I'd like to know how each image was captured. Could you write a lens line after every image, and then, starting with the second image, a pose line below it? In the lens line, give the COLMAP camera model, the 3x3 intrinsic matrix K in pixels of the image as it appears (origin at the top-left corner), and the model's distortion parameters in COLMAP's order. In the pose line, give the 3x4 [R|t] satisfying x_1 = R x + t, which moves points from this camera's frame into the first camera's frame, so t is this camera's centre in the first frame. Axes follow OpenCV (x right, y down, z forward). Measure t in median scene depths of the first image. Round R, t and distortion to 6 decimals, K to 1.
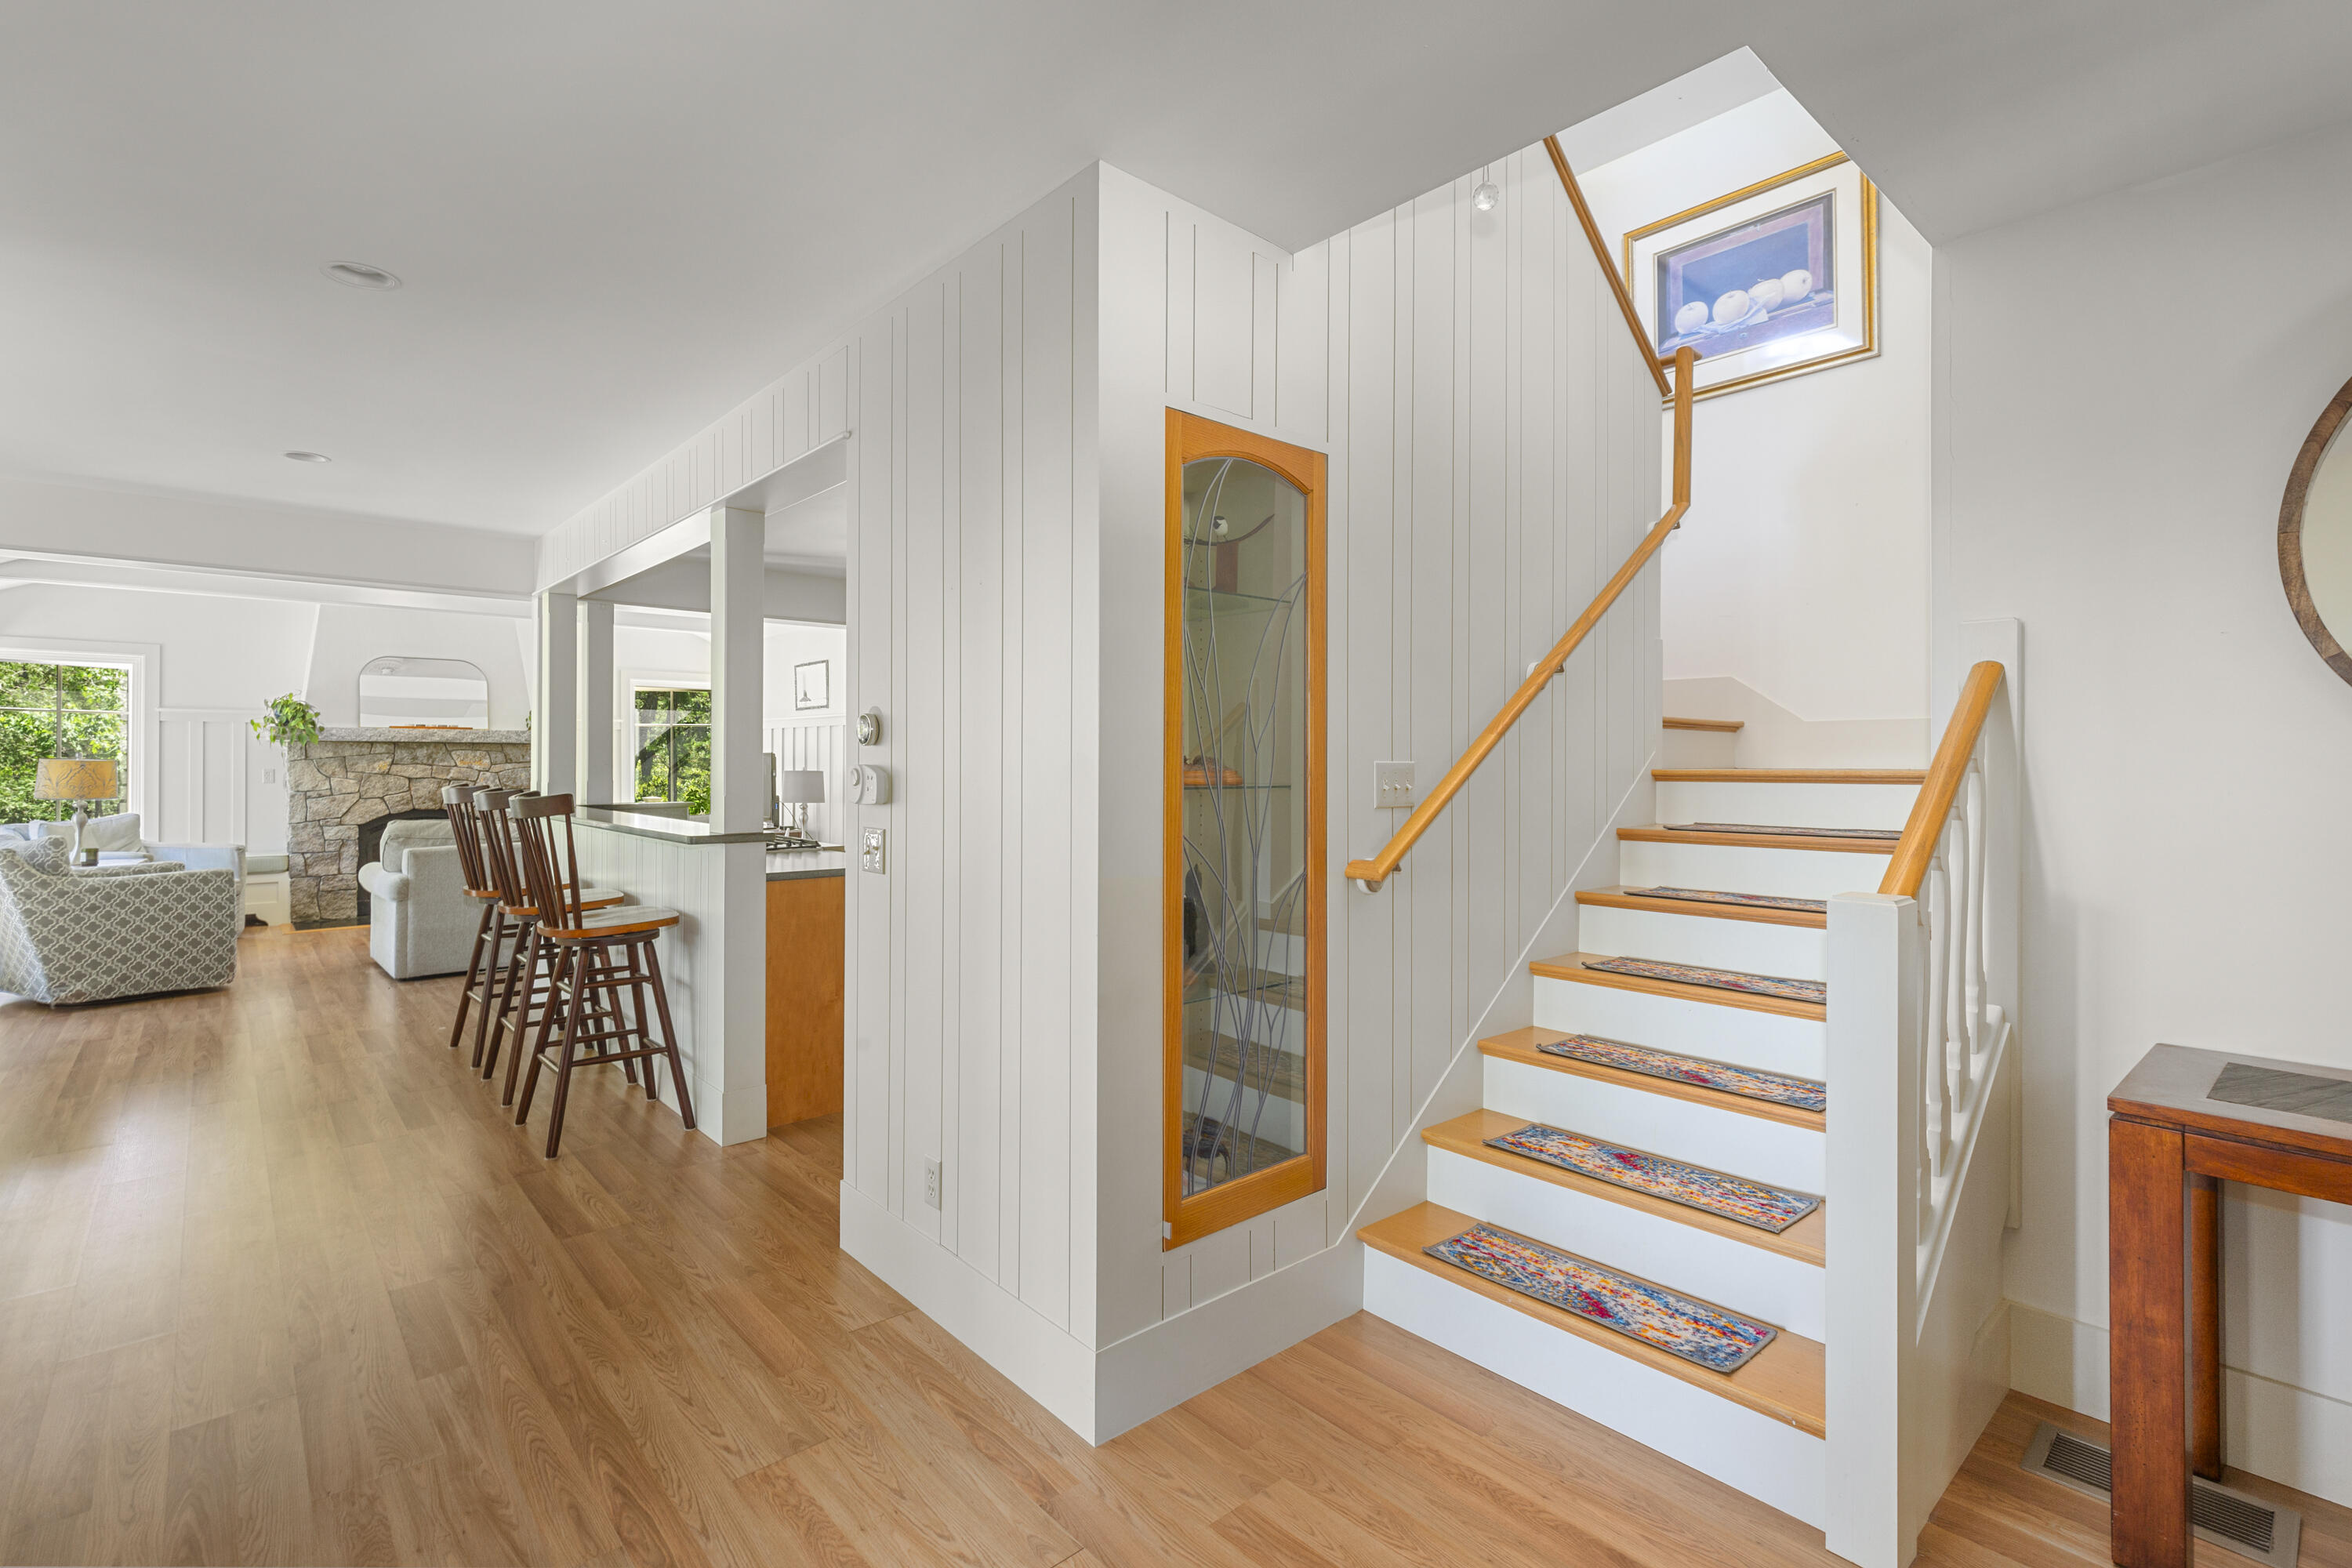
lens RADIAL K [[1055.2, 0, 1140.5], [0, 1055.2, 757.6], [0, 0, 1]] dist [0.004063, -0.001654]
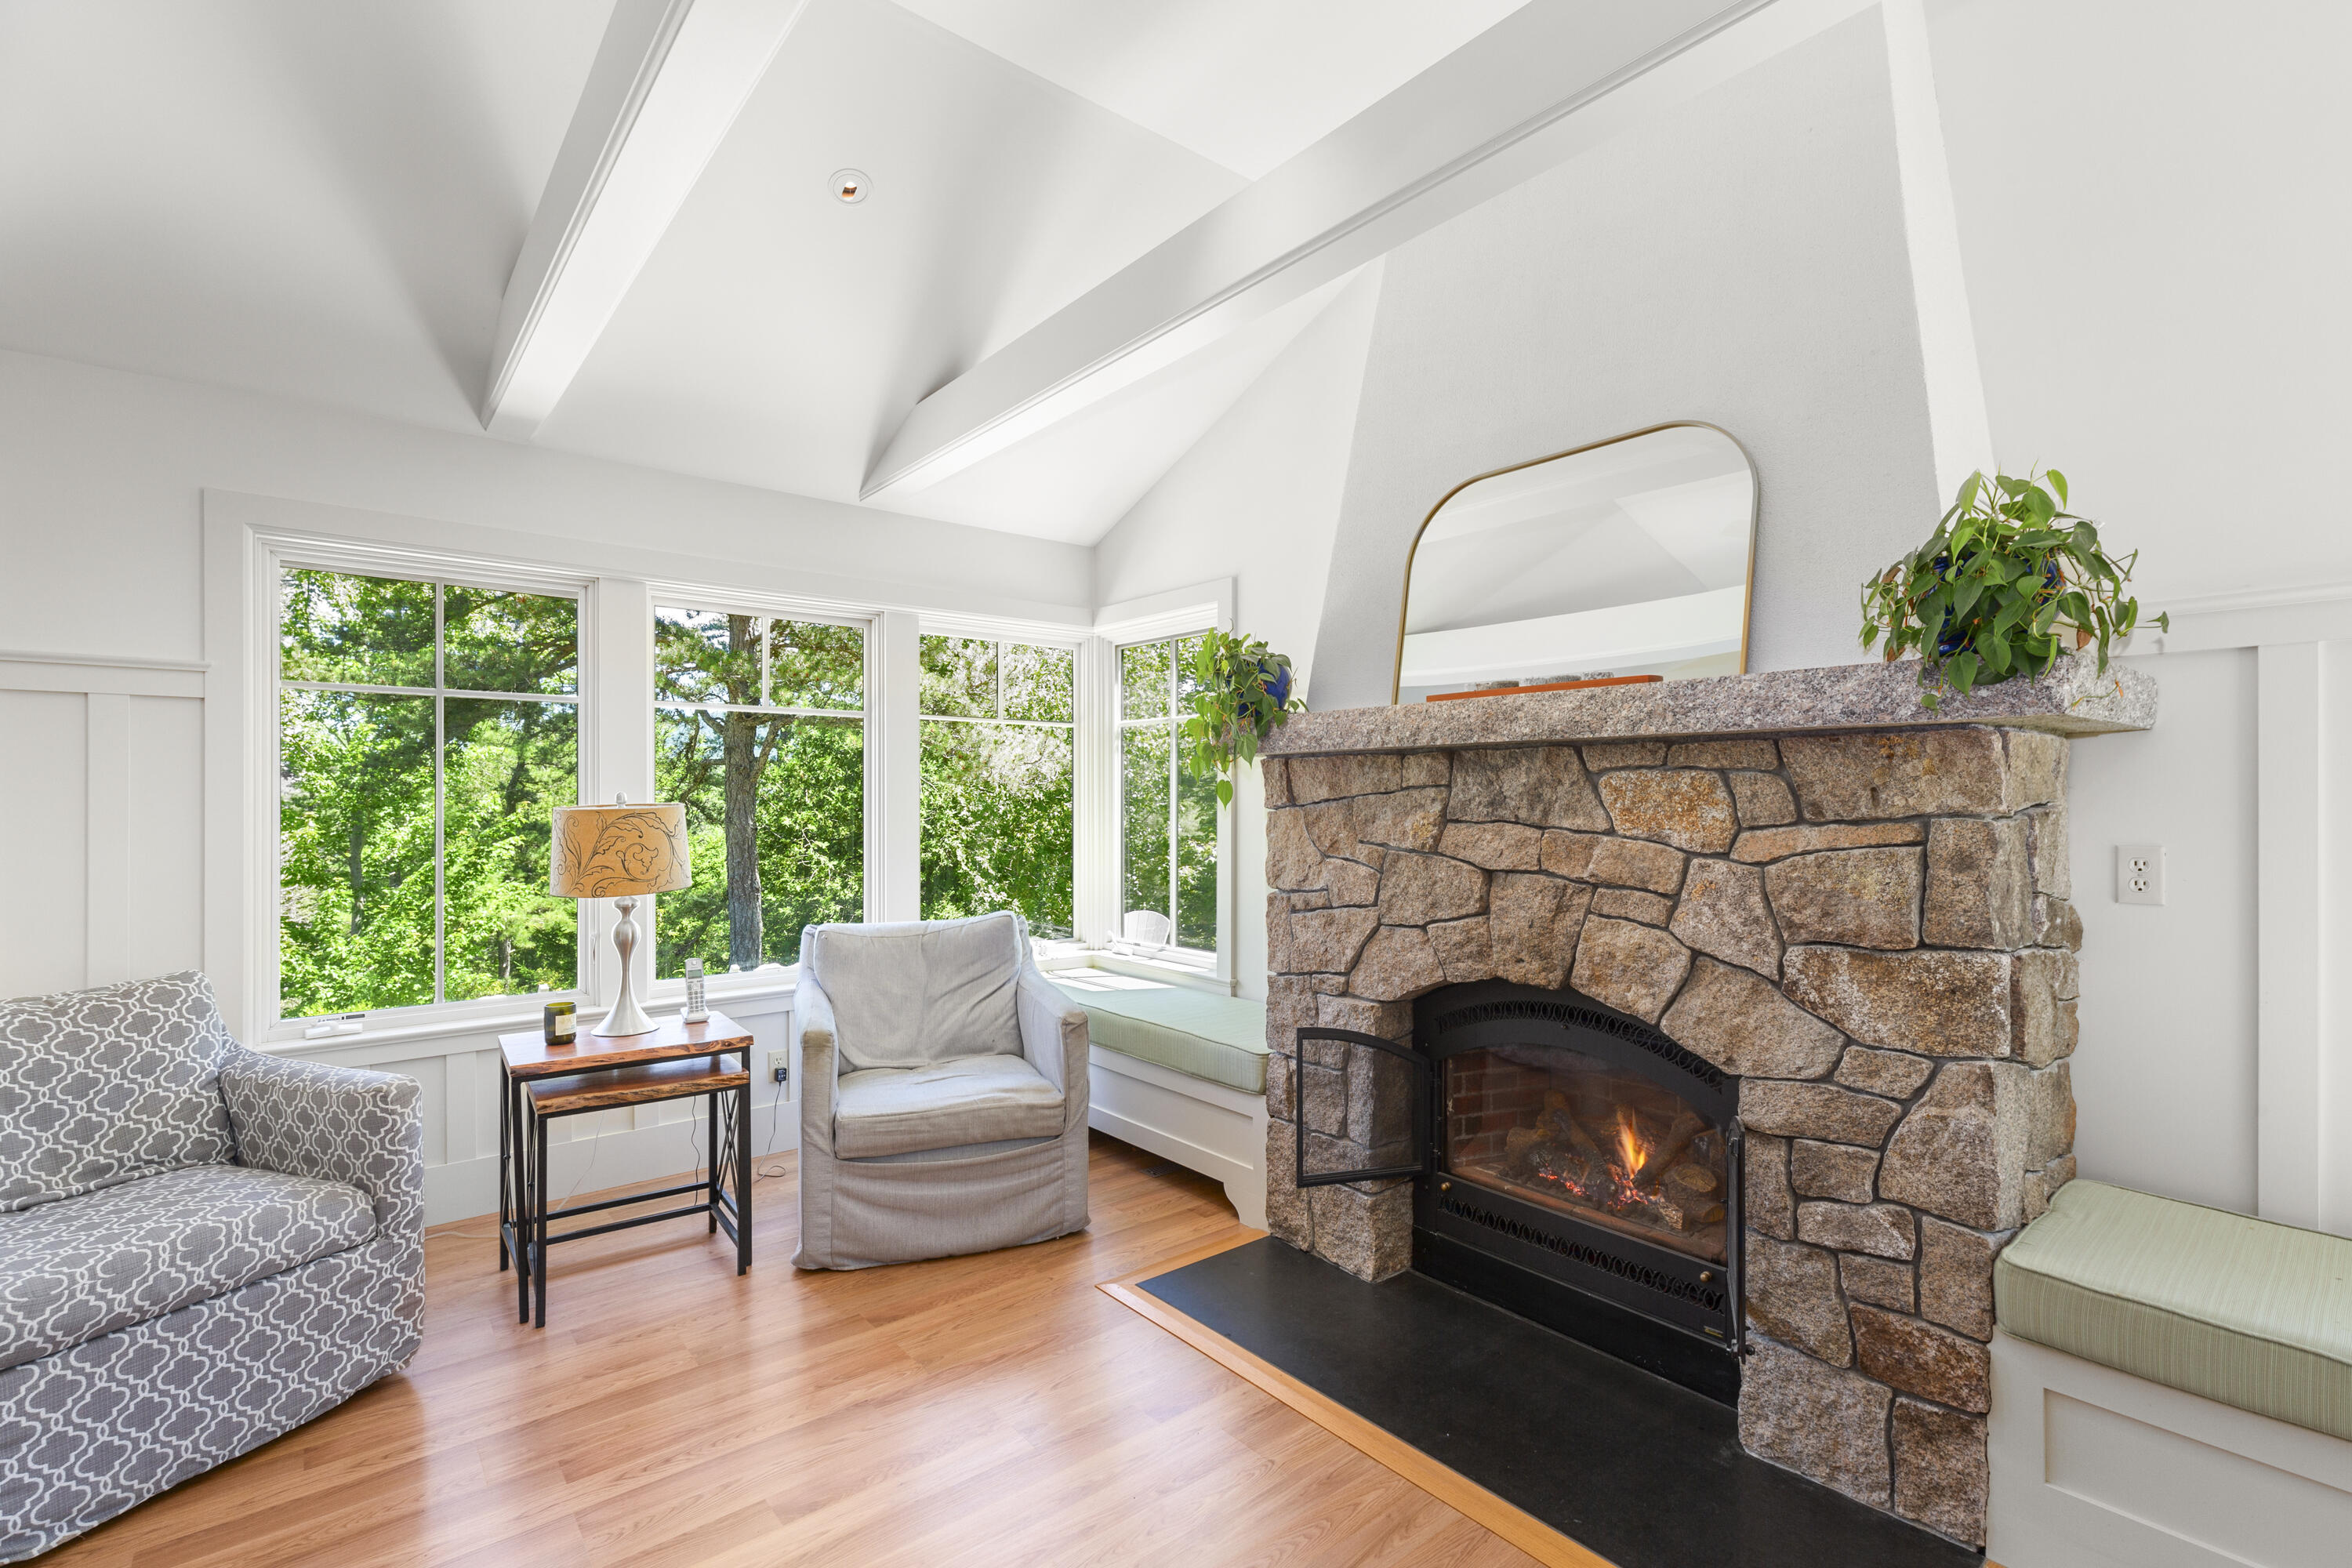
lens RADIAL K [[1055.2, 0, 1180.6], [0, 1055.2, 803.9], [0, 0, 1]] dist [0.004063, -0.001654]
pose [[-0.041432, -0.000536, -0.999141, -0.511707], [-0.000039, 1.000000, -0.000535, 0.001838], [0.999141, 0.000017, -0.041432, 1.198069]]
